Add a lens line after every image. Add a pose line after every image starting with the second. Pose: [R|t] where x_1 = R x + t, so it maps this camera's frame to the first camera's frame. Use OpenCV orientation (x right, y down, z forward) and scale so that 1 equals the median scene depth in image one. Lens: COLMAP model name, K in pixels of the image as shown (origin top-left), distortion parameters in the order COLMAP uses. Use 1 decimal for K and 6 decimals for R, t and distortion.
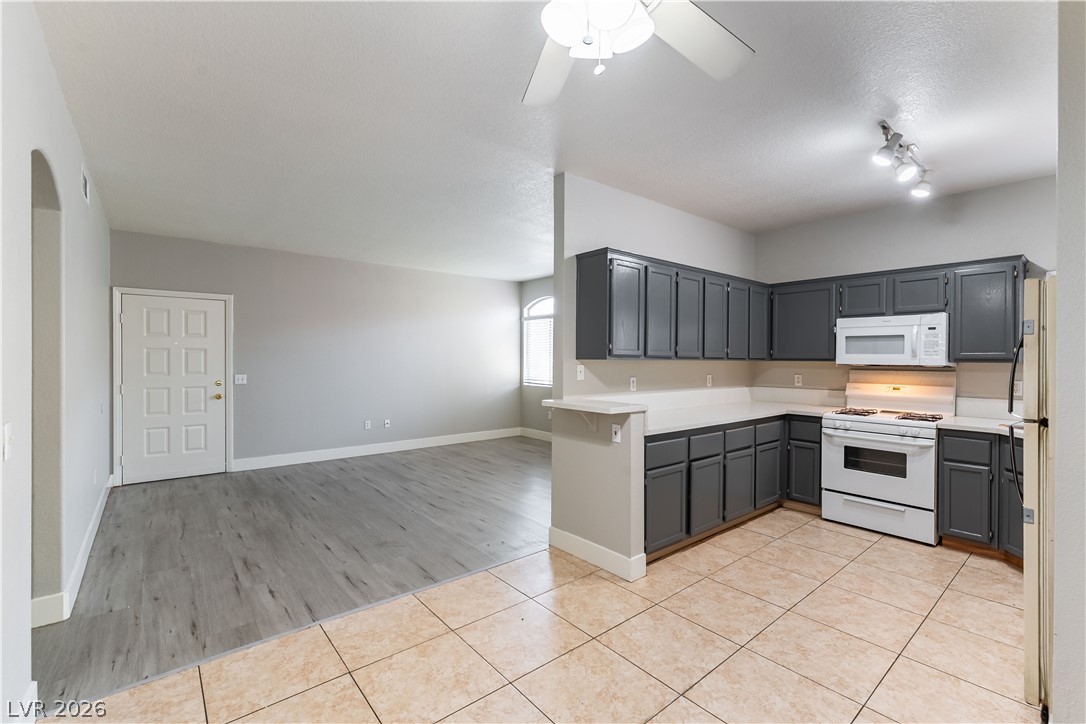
lens RADIAL K [[476.5, 0, 550.6], [0, 476.5, 359.1], [0, 0, 1]] dist [-0.000010, 0.000909]
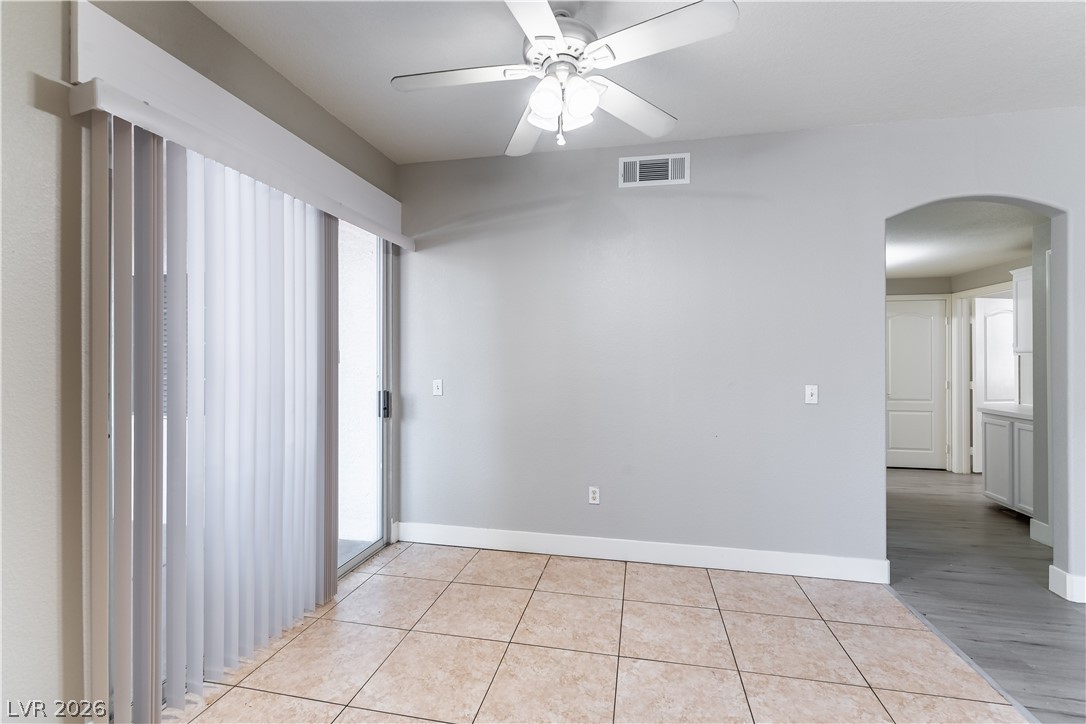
lens RADIAL K [[476.5, 0, 545.8], [0, 476.5, 357.0], [0, 0, 1]] dist [-0.000010, 0.000909]
pose [[-0.777986, -0.004053, -0.628268, 0.330635], [-0.002066, 0.999990, -0.003893, 0.011246], [0.628278, -0.001730, -0.777987, 0.672336]]
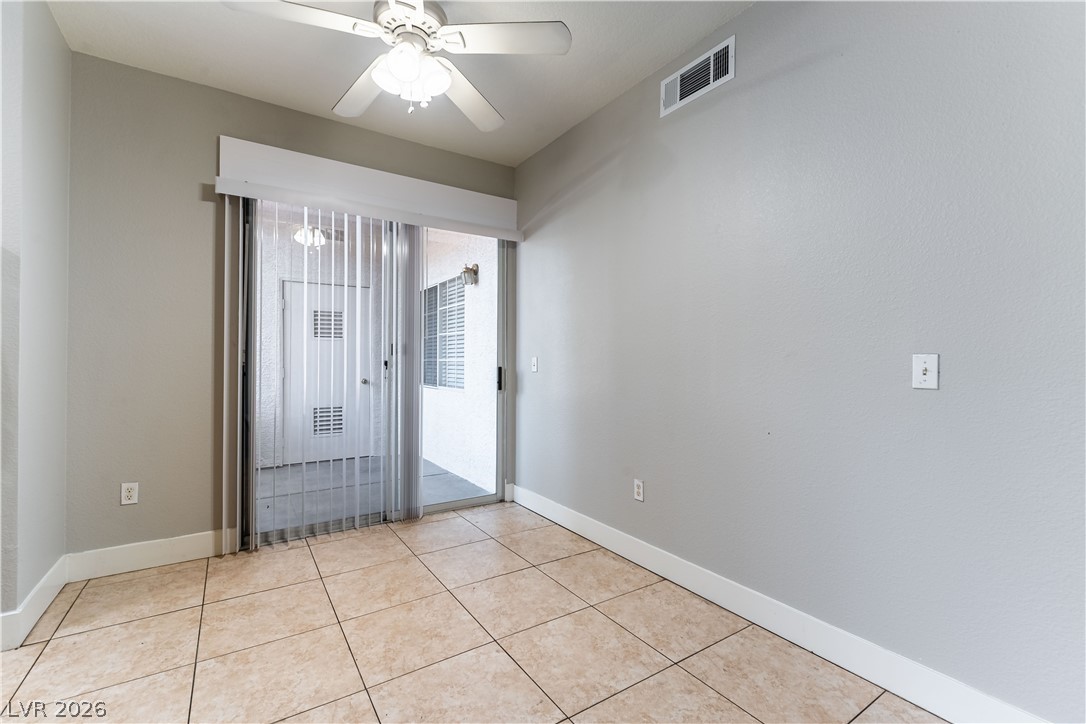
lens RADIAL K [[476.5, 0, 546.2], [0, 476.5, 358.7], [0, 0, 1]] dist [-0.000010, 0.000909]
pose [[-0.993496, -0.003312, 0.113819, -0.159162], [-0.004265, 0.999958, -0.008131, 0.057108], [-0.113787, -0.008563, -0.993468, 0.785971]]
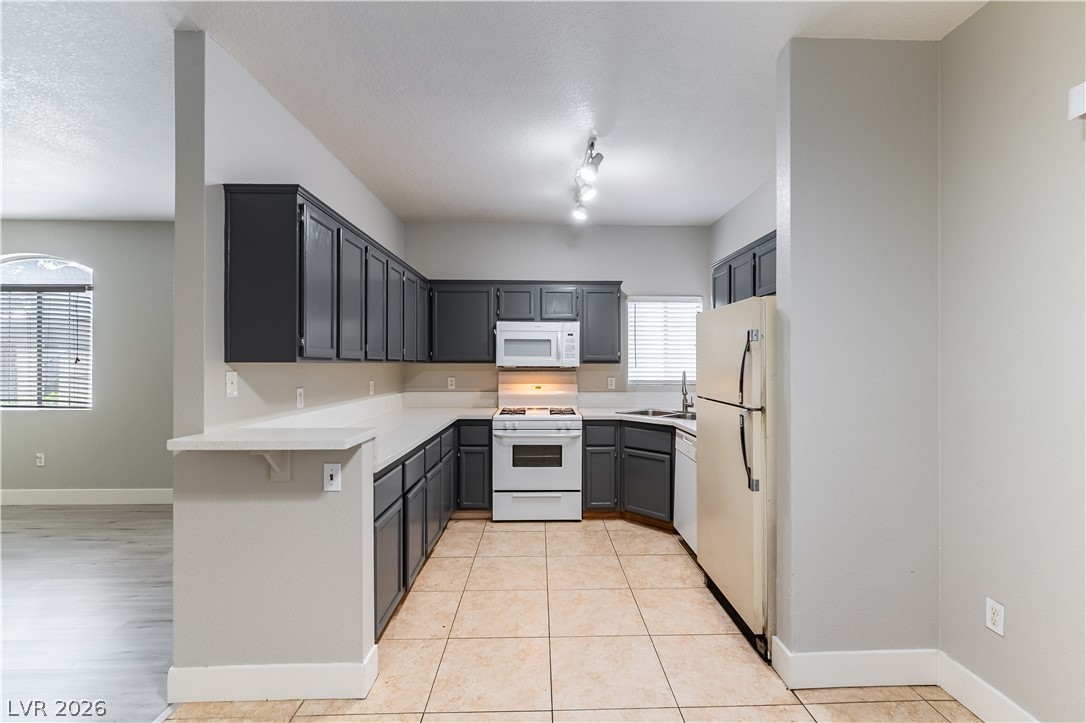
lens RADIAL K [[476.5, 0, 553.1], [0, 476.5, 361.8], [0, 0, 1]] dist [-0.000010, 0.000909]
pose [[0.621377, -0.001755, 0.783510, -0.132459], [0.001760, 0.999998, 0.000843, 0.000009], [-0.783509, 0.000855, 0.621379, 0.271434]]
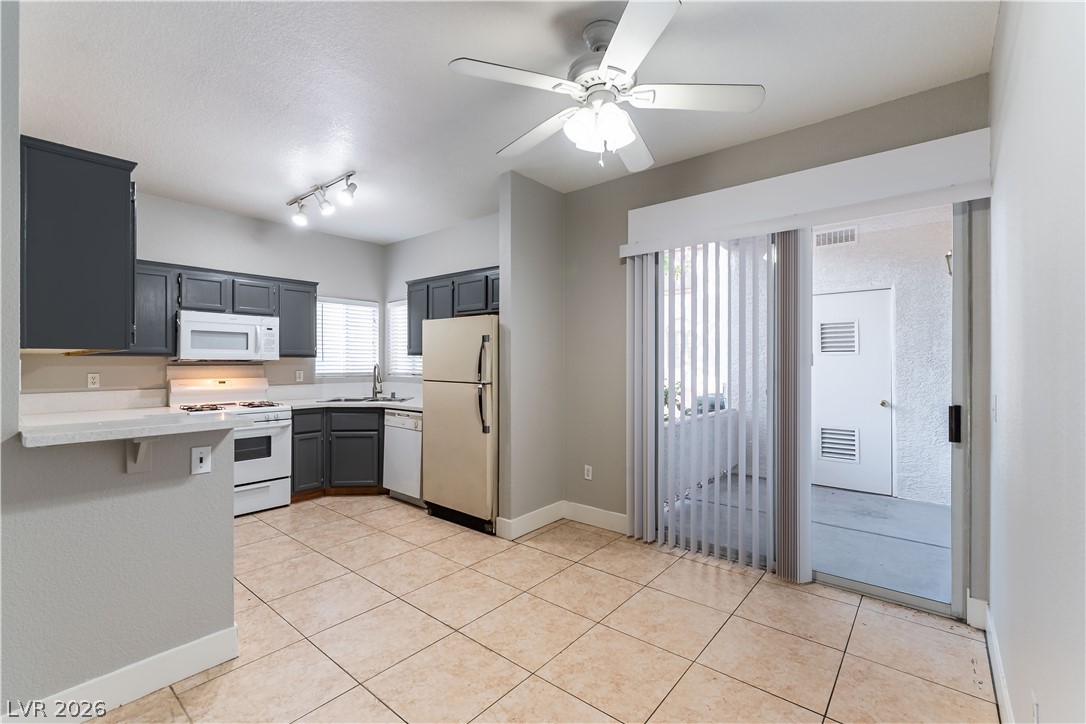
lens RADIAL K [[476.5, 0, 544.1], [0, 476.5, 360.4], [0, 0, 1]] dist [-0.000010, 0.000909]
pose [[-0.174447, -0.003263, 0.984661, -0.449335], [-0.000288, 0.999995, 0.003263, 0.009098], [-0.984666, 0.000286, -0.174447, 0.472774]]
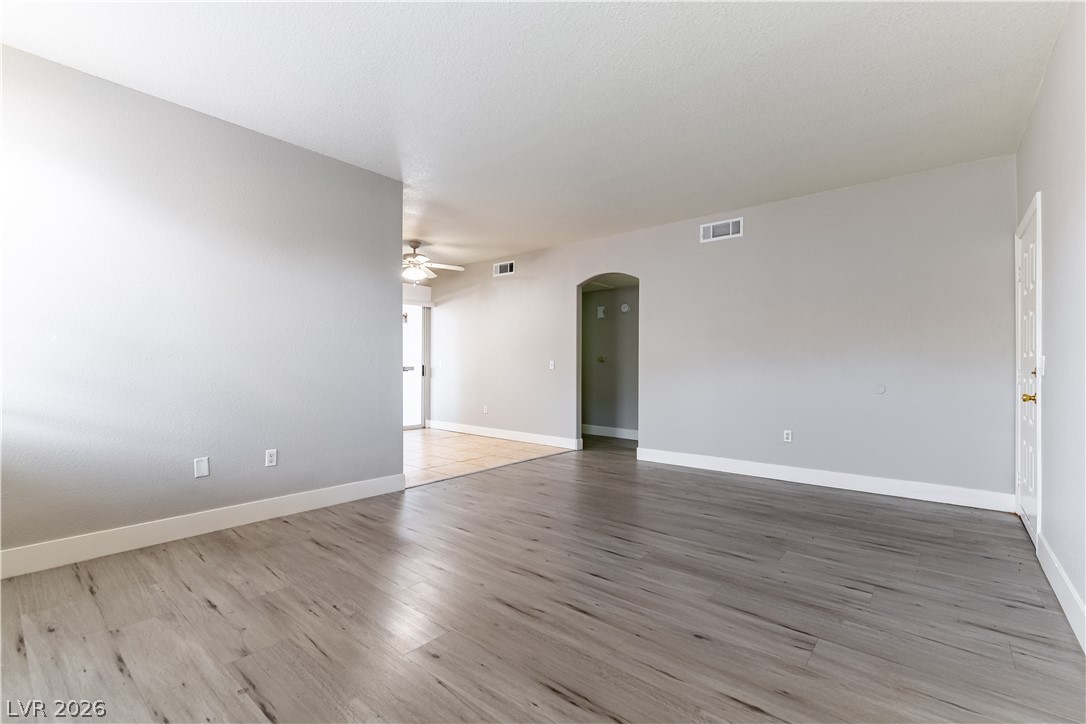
lens RADIAL K [[476.5, 0, 540.7], [0, 476.5, 360.6], [0, 0, 1]] dist [-0.000010, 0.000909]
pose [[-0.986118, -0.006630, -0.165913, -0.118318], [-0.005288, 0.999950, -0.008529, 0.061099], [0.165961, -0.007533, -0.986103, 1.917925]]
